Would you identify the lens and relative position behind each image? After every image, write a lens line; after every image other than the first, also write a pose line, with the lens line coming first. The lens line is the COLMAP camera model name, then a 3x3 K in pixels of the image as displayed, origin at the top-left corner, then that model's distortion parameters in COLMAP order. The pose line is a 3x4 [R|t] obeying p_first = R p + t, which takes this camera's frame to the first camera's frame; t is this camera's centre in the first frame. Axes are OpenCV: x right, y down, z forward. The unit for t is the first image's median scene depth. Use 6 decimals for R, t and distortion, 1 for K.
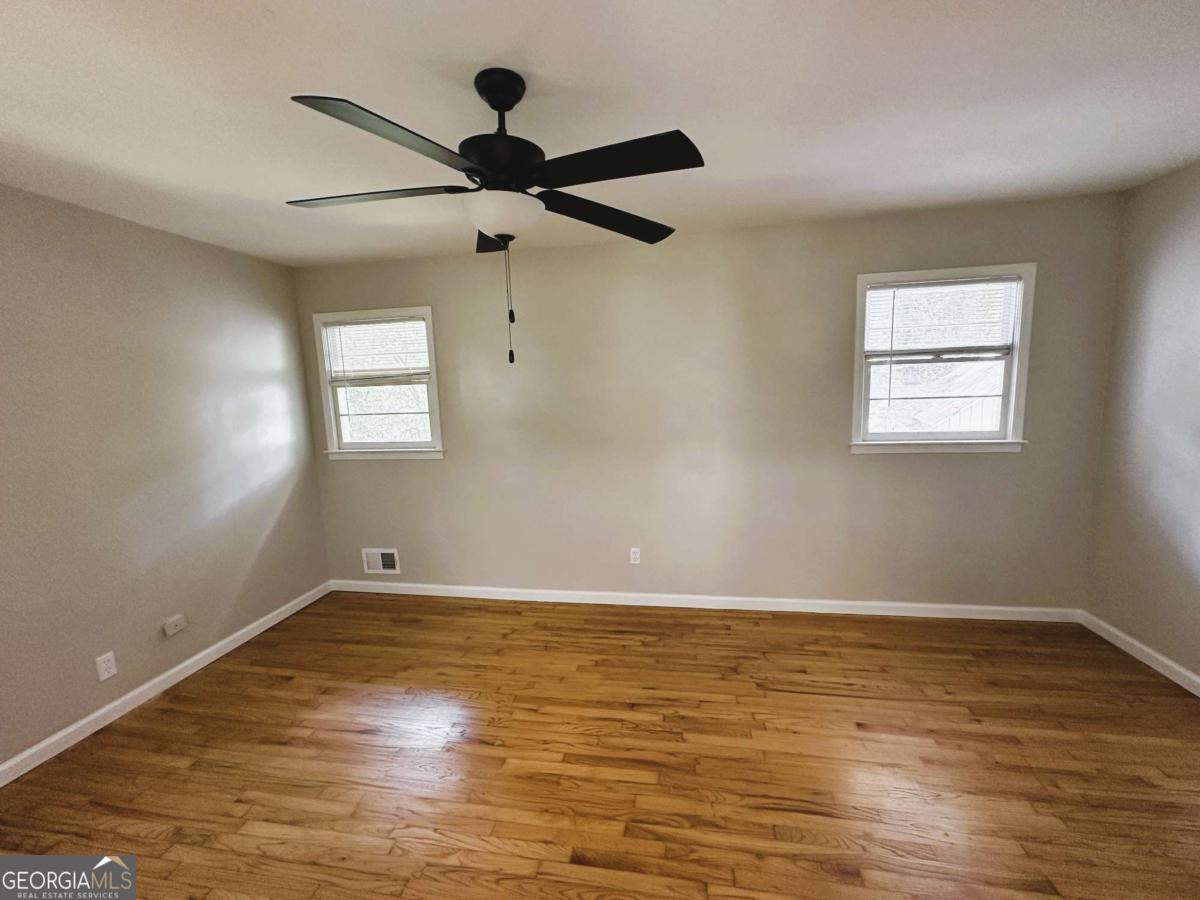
lens RADIAL K [[480.0, 0, 598.8], [0, 480.0, 437.2], [0, 0, 1]] dist [-0.008429, 0.001533]
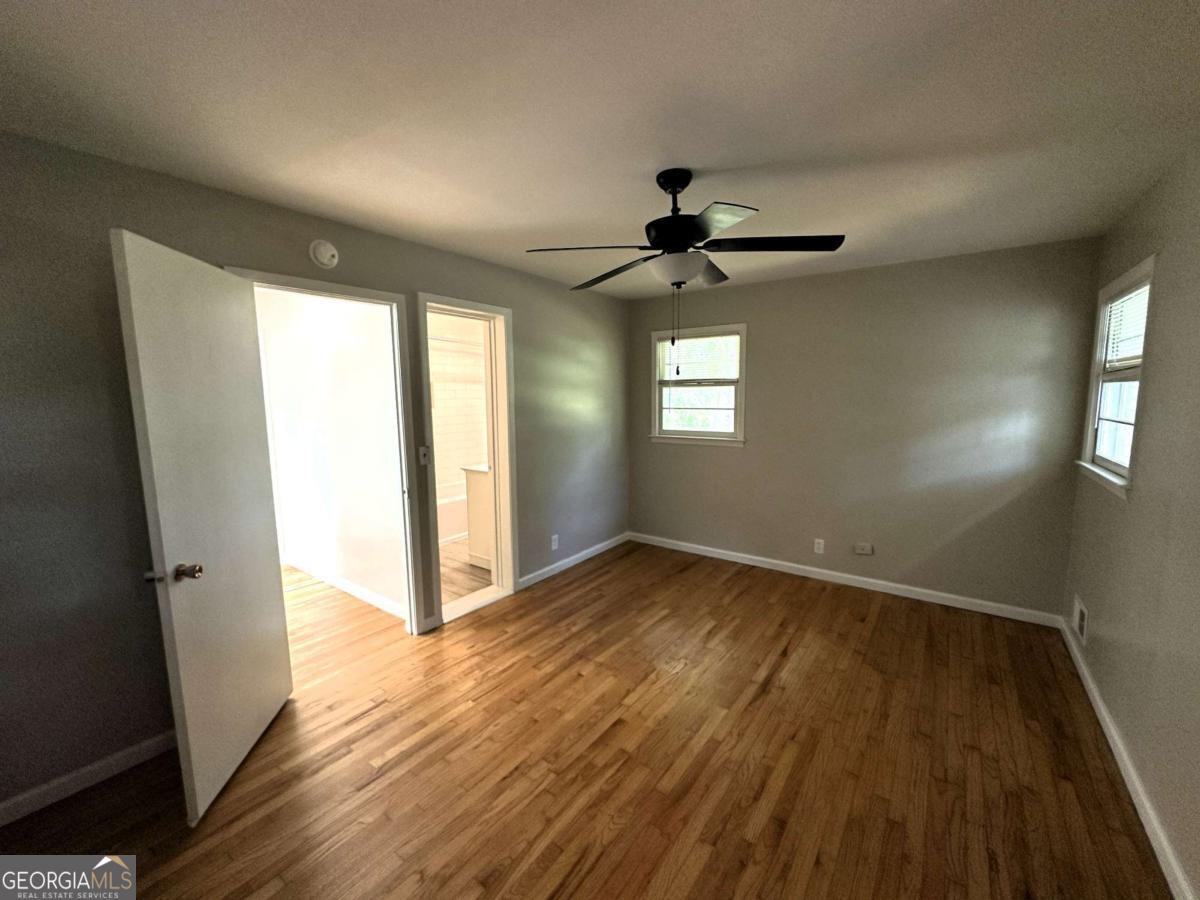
lens RADIAL K [[480.0, 0, 602.4], [0, 480.0, 450.0], [0, 0, 1]] dist [-0.008429, 0.001533]
pose [[-0.440740, 0.145265, -0.885803, 0.871355], [-0.077085, 0.977048, 0.198584, -0.153143], [0.894319, 0.155806, -0.419426, 1.095770]]
